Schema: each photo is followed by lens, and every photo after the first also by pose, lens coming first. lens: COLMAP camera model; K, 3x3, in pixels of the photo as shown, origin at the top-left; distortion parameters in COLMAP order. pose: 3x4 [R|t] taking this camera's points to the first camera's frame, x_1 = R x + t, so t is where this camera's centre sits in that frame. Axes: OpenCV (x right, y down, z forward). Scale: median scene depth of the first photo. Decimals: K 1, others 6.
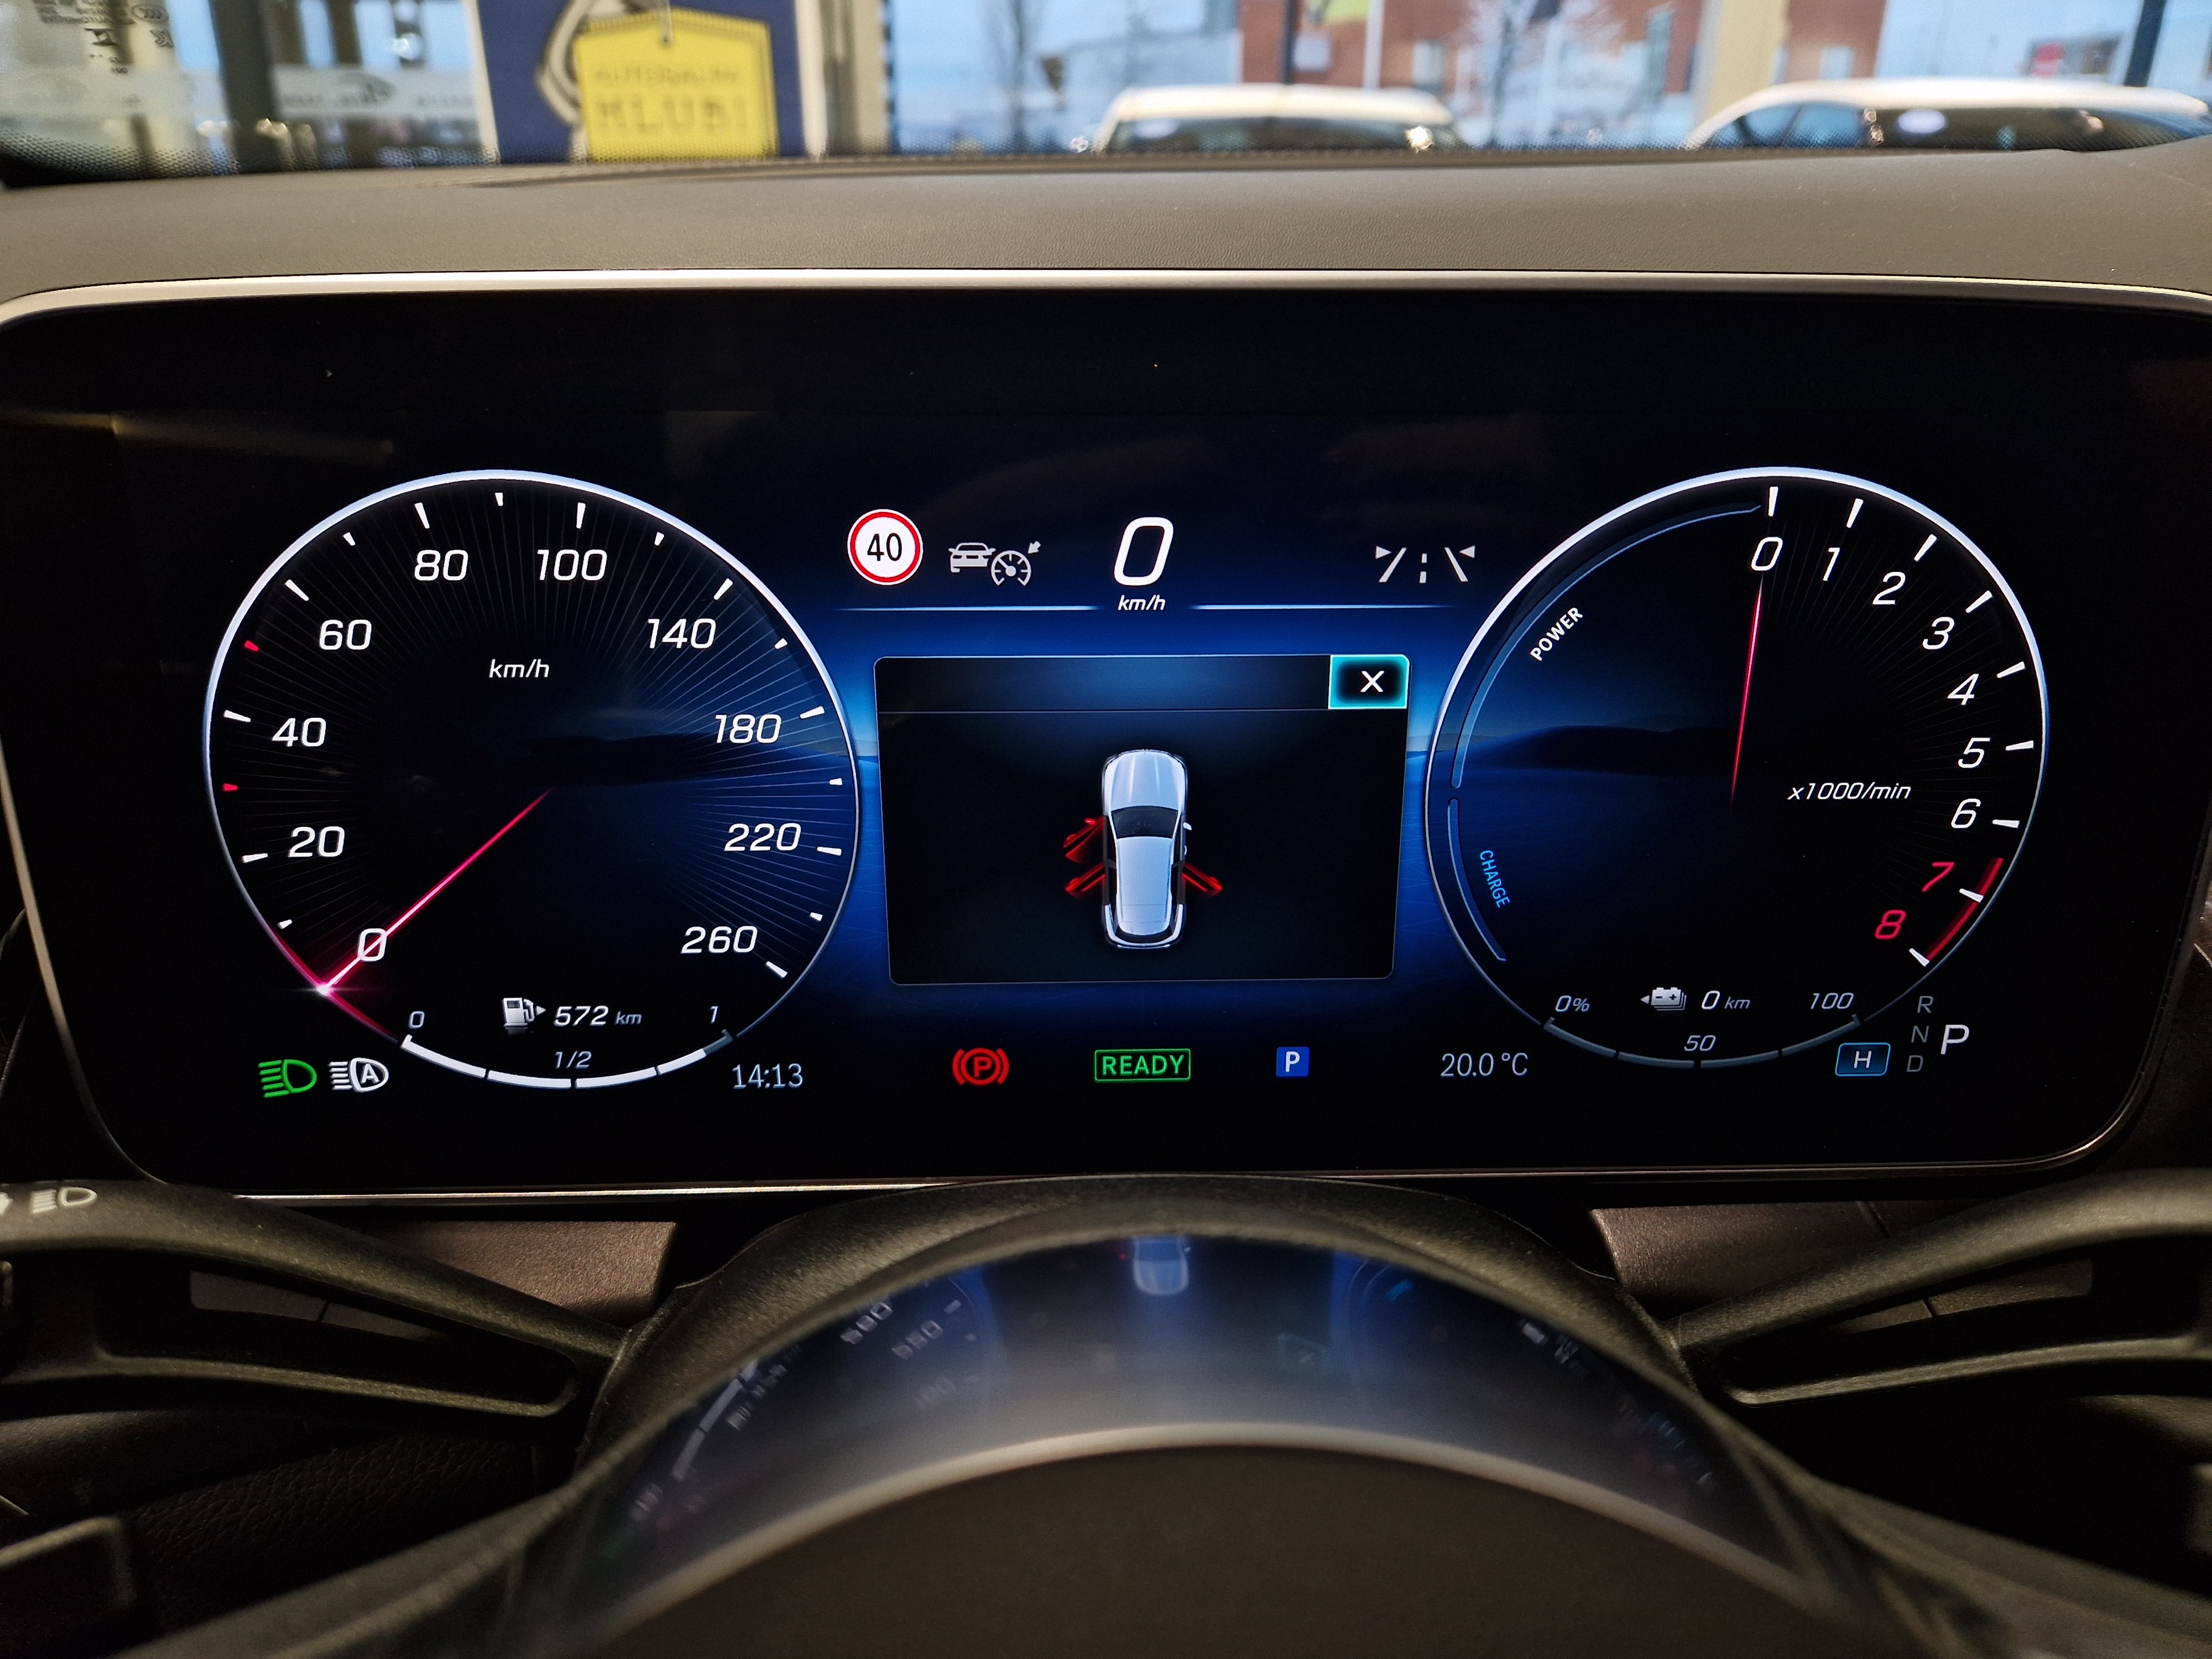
lens RADIAL K [[1574.6, 0, 1121.7], [0, 1574.6, 848.2], [0, 0, 1]] dist [0.066504, -0.060056]
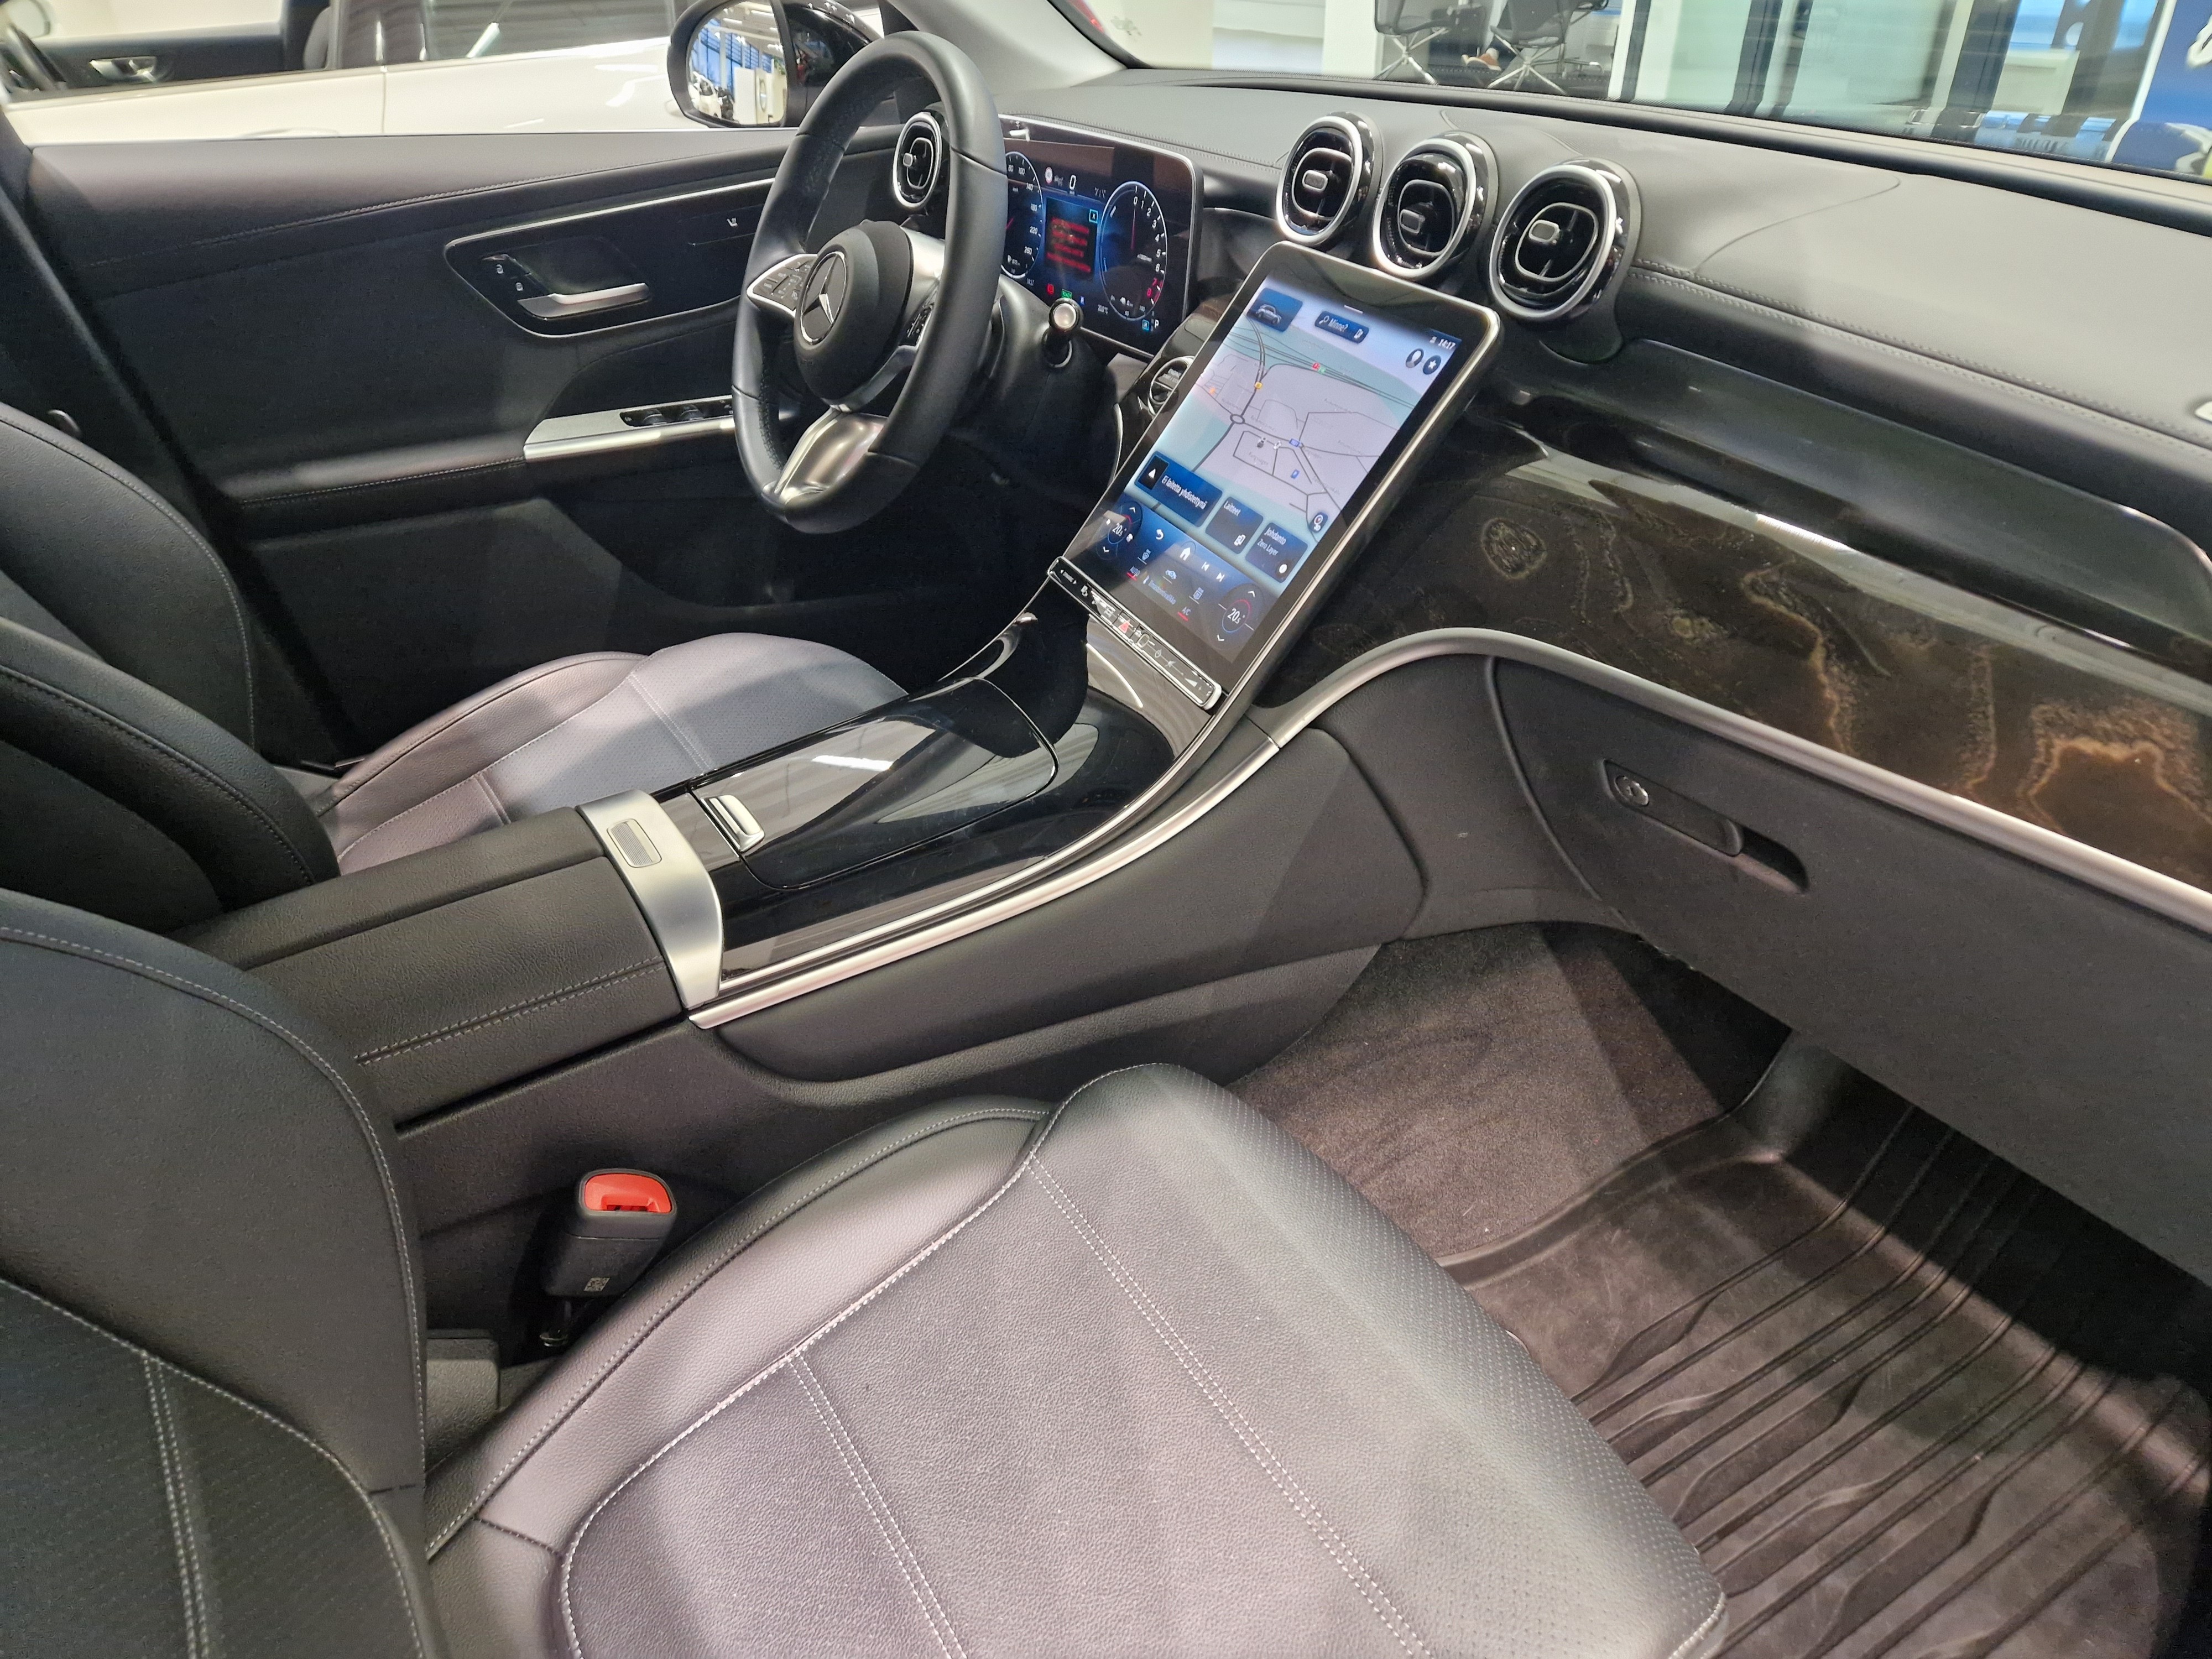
lens RADIAL K [[1574.6, 0, 1097.8], [0, 1574.6, 825.8], [0, 0, 1]] dist [0.066504, -0.060056]
pose [[0.491606, 0.438342, -0.752449, 4.857691], [-0.346286, 0.891220, 0.292939, 0.140610], [0.799005, 0.116552, 0.589921, -1.775230]]
